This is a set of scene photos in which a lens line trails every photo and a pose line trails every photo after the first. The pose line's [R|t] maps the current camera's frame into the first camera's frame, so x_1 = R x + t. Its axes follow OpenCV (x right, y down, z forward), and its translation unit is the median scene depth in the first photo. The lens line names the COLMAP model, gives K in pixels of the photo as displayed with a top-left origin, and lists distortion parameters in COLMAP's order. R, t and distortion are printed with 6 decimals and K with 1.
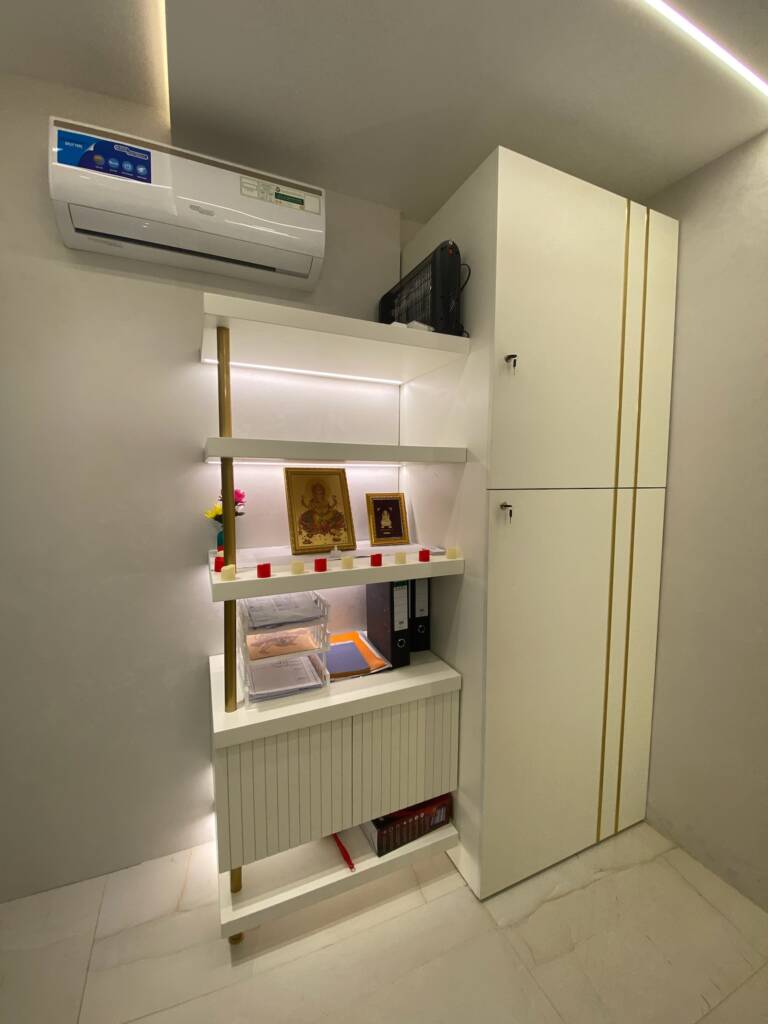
lens RADIAL K [[413.5, 0, 384.0], [0, 413.5, 512.0], [0, 0, 1]] dist [0.017390, -0.019493]
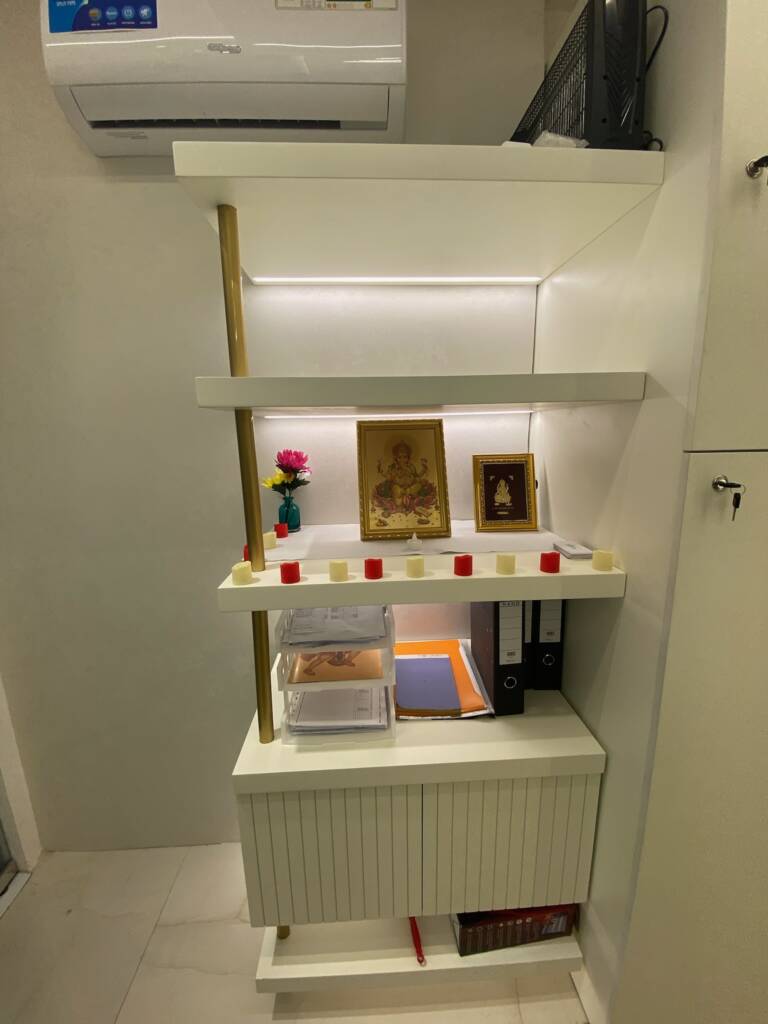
lens RADIAL K [[413.5, 0, 384.0], [0, 413.5, 512.0], [0, 0, 1]] dist [0.017390, -0.019493]
pose [[0.931145, 0.048908, -0.361355, 0.081502], [-0.007380, 0.993289, 0.115420, -0.032792], [0.364575, -0.104806, 0.925257, 0.338172]]
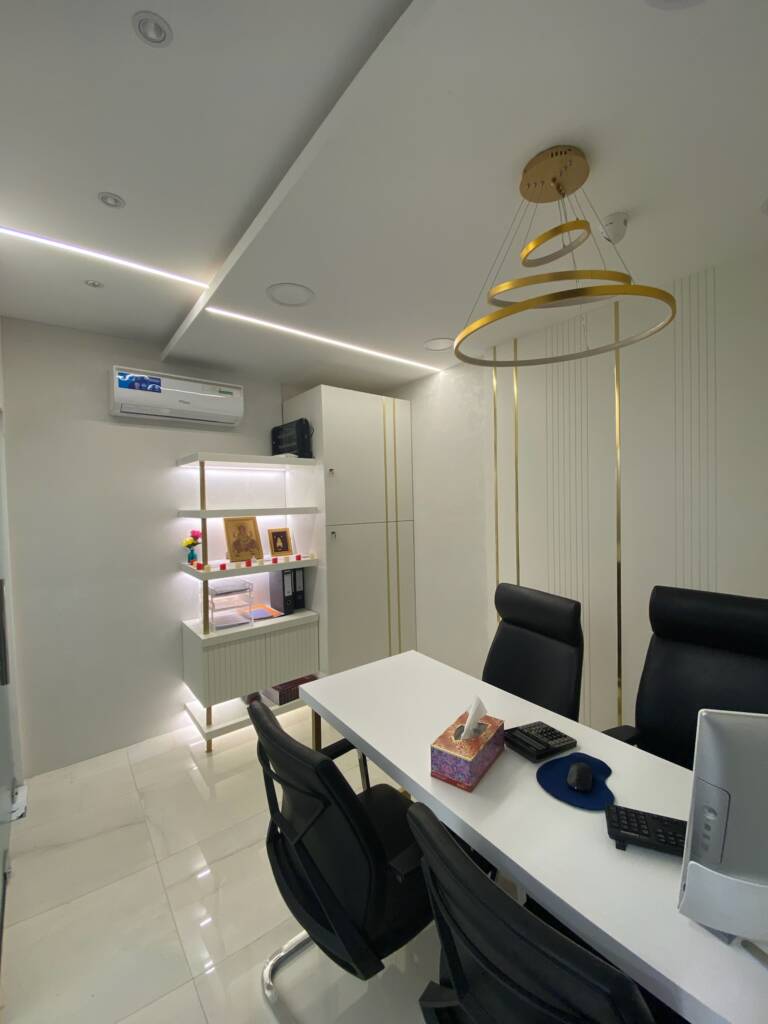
lens RADIAL K [[412.4, 0, 402.7], [0, 412.4, 513.7], [0, 0, 1]] dist [0.019265, -0.019074]
pose [[0.957071, -0.033217, 0.287944, 0.006757], [0.050942, 0.997225, -0.054284, 0.021170], [-0.285342, 0.066622, 0.956108, -1.143451]]
